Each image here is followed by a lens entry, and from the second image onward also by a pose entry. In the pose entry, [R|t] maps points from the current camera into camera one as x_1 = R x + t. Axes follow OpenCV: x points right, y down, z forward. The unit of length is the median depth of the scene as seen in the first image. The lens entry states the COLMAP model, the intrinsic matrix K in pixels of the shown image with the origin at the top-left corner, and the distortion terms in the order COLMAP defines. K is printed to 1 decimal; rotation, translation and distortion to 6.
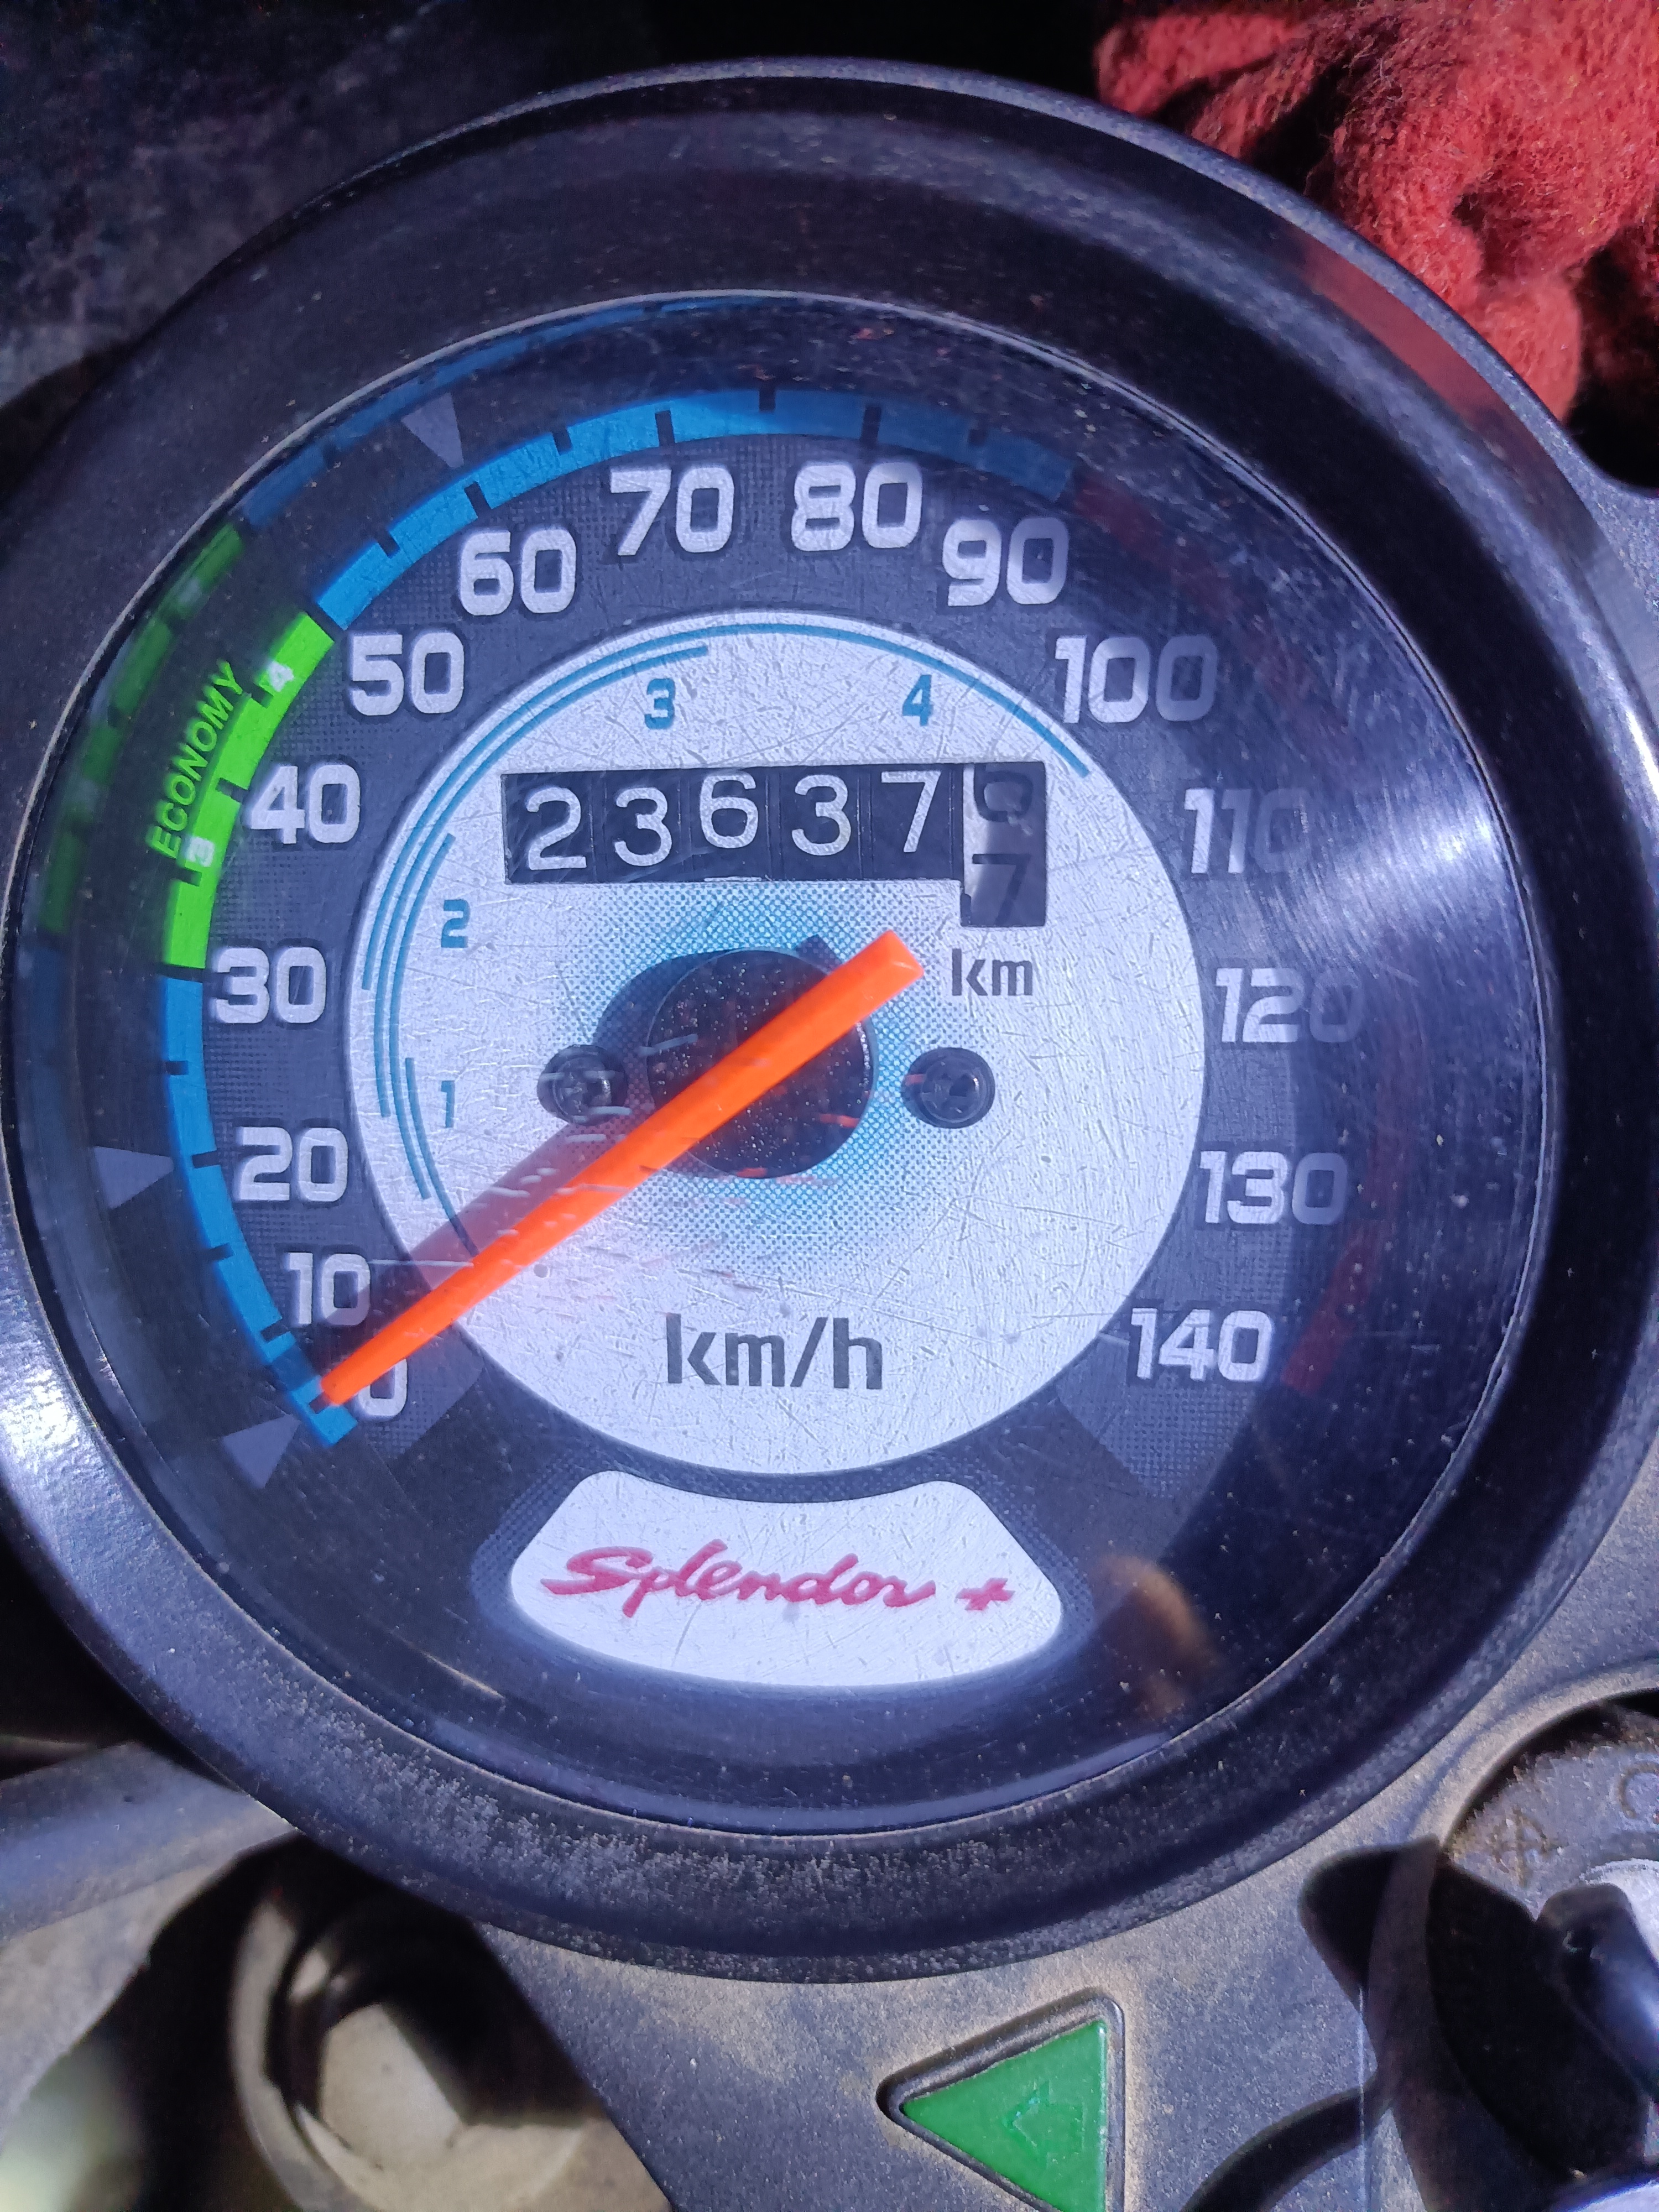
lens RADIAL K [[1836.9, 0, 824.1], [0, 1836.9, 1108.8], [0, 0, 1]] dist [-0.059091, 0.012136]
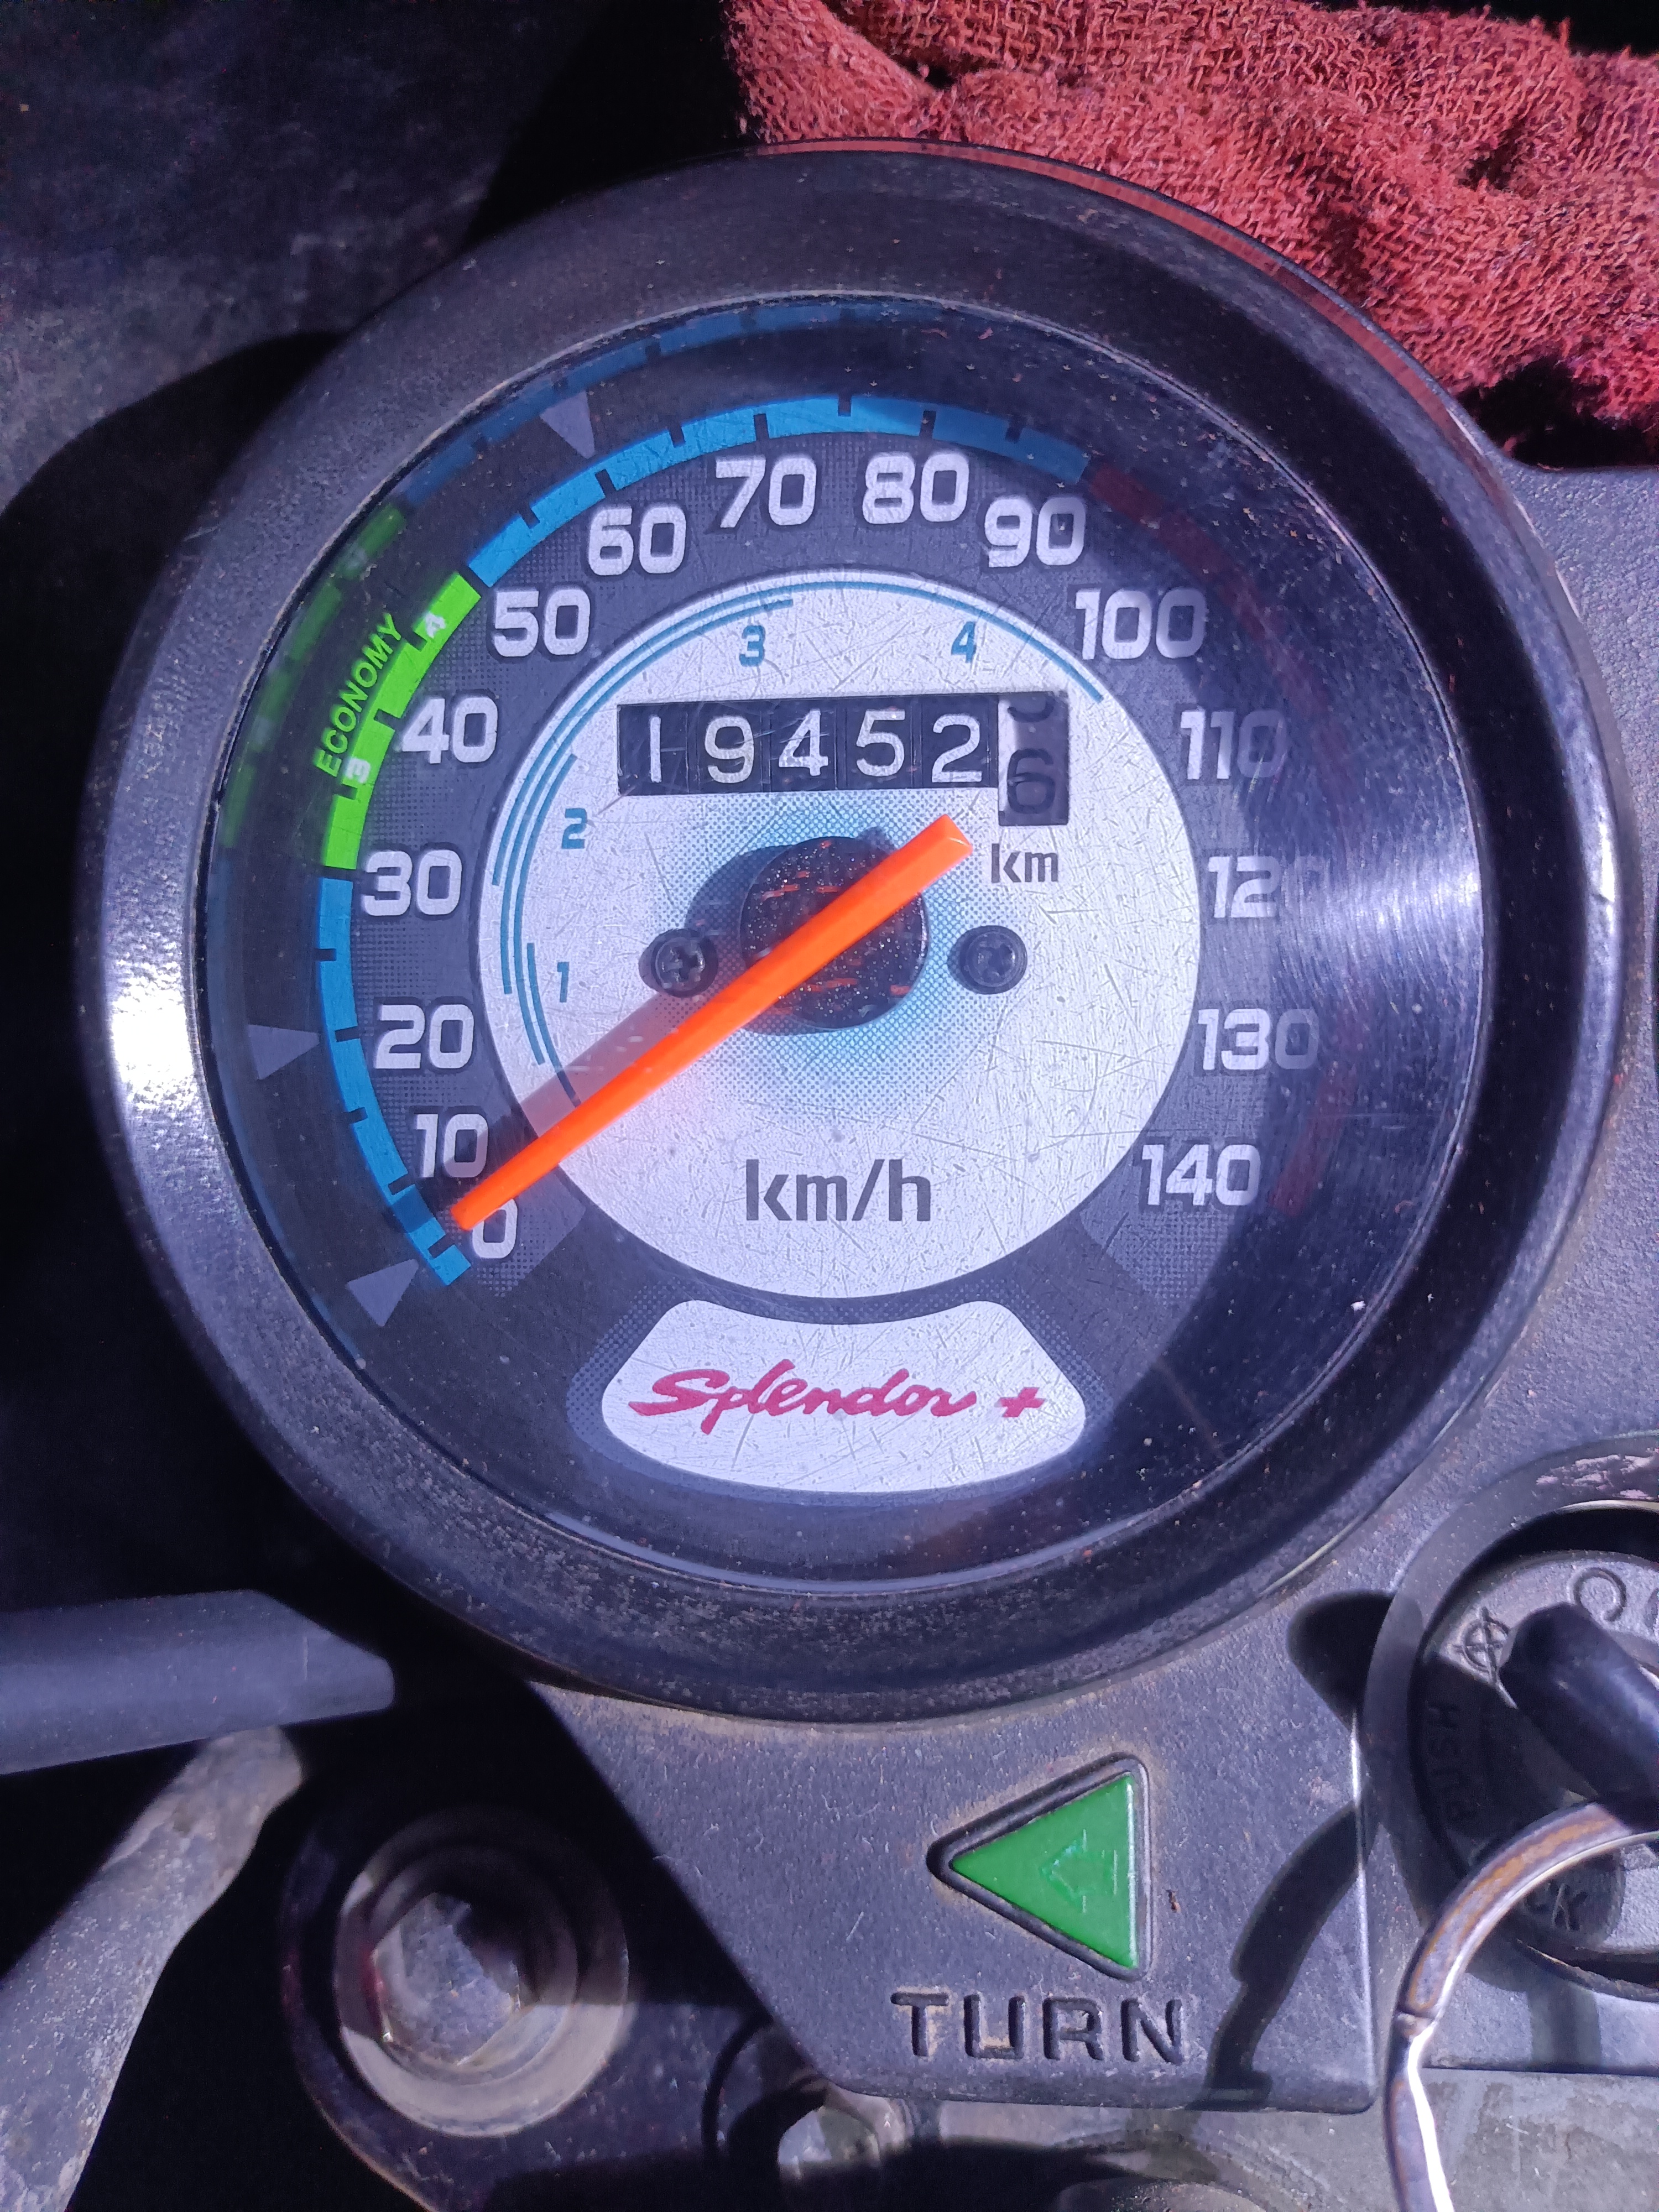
lens RADIAL K [[1796.9, 0, 829.5], [0, 1796.9, 1106.0], [0, 0, 1]] dist [-0.038419, -0.010082]
pose [[0.999248, 0.008648, 0.037785, -0.080245], [-0.003903, 0.992287, -0.123903, 0.231271], [-0.038565, 0.123662, 0.991575, -0.152137]]
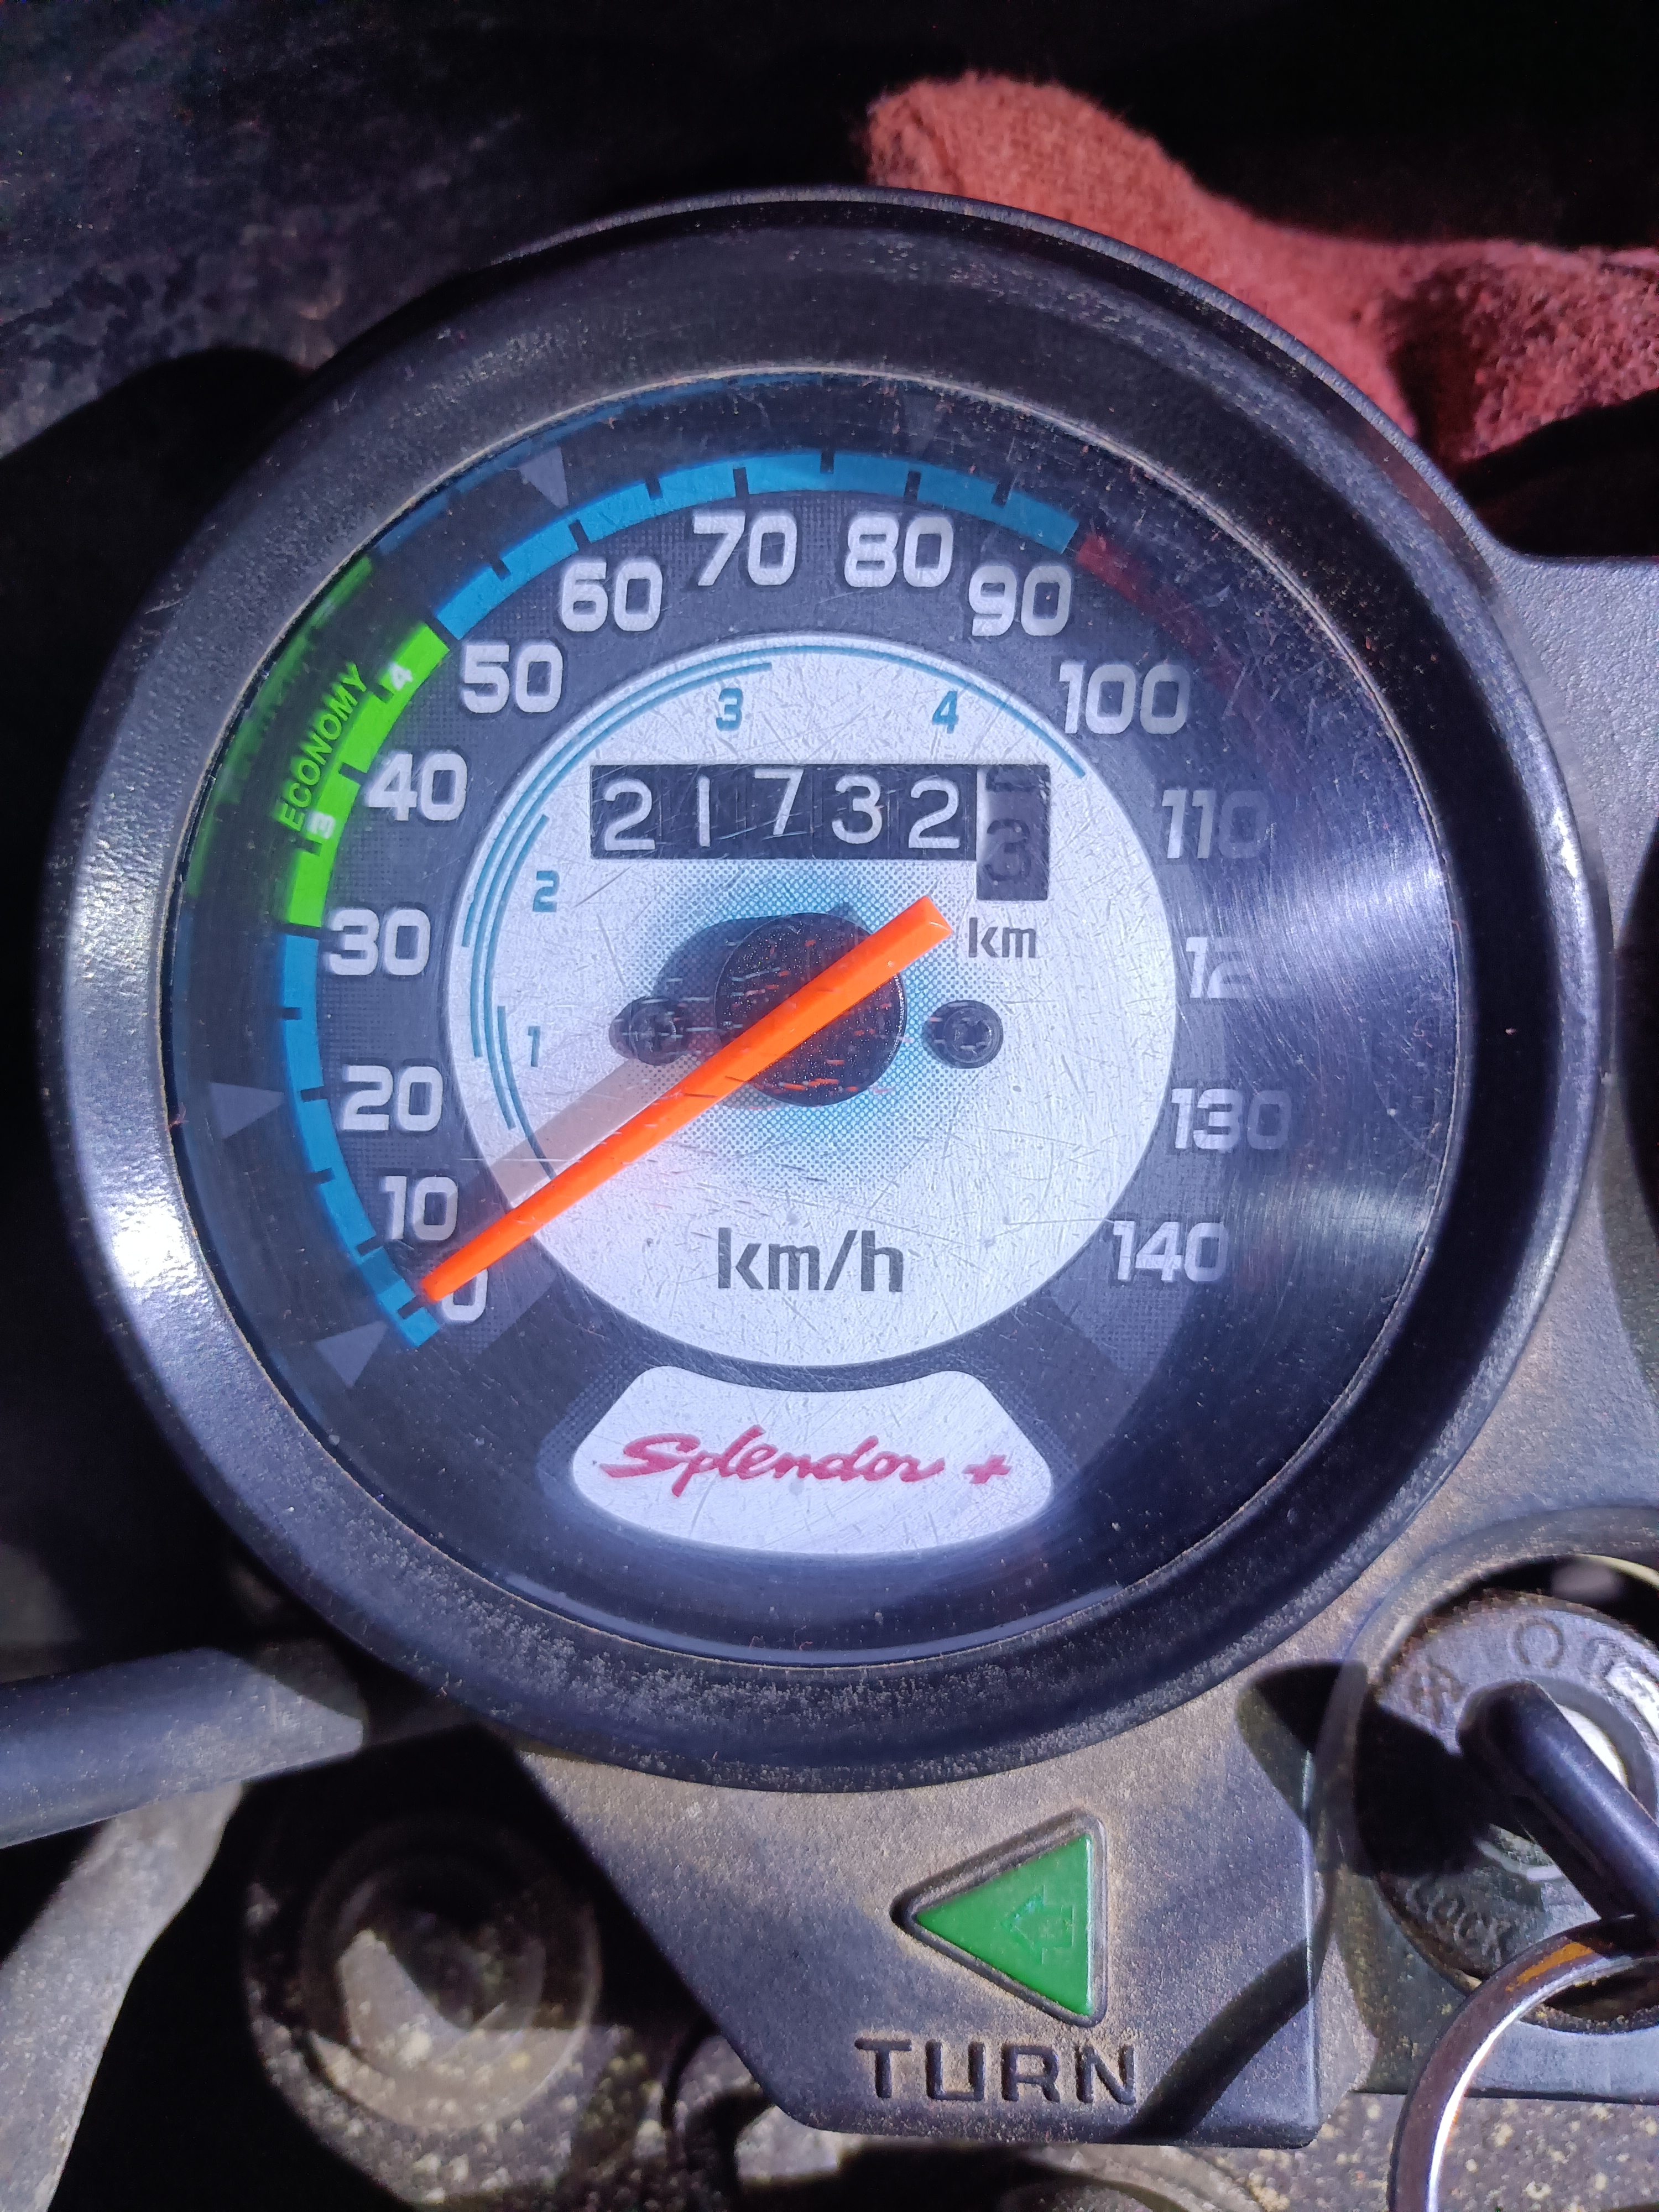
lens RADIAL K [[1806.9, 0, 832.8], [0, 1806.9, 1110.0], [0, 0, 1]] dist [-0.053371, 0.013502]
pose [[0.996658, 0.015000, 0.080304, -0.112303], [-0.010657, 0.998471, -0.054237, 0.103478], [-0.080995, 0.053200, 0.995294, -0.164181]]
